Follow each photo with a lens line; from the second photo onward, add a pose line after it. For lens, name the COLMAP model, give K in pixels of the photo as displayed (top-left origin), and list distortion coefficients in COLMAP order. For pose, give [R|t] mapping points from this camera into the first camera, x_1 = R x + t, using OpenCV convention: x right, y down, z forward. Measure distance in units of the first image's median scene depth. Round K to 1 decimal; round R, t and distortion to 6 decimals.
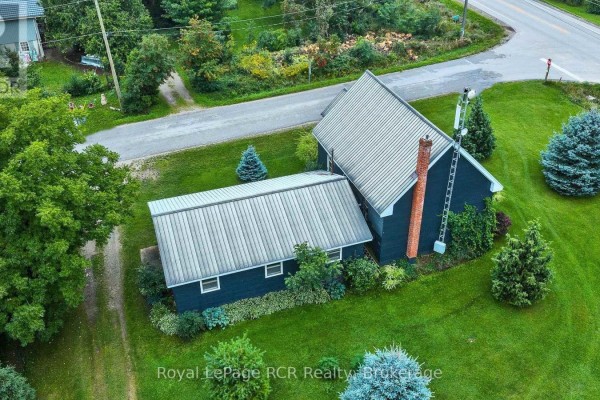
lens RADIAL K [[639.3, 0, 301.2], [0, 639.3, 212.1], [0, 0, 1]] dist [0.048219, -0.037865]
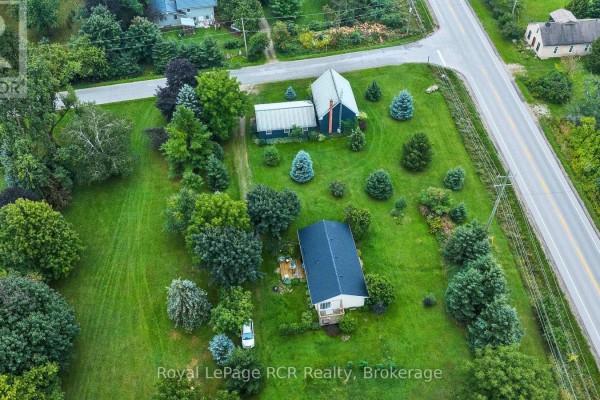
lens RADIAL K [[639.3, 0, 301.2], [0, 639.3, 212.1], [0, 0, 1]] dist [0.048219, -0.037865]
pose [[0.981421, 0.150925, -0.118466, 0.456817], [-0.122056, 0.967506, 0.221436, -0.234554], [0.148037, -0.202862, 0.967953, -2.198373]]
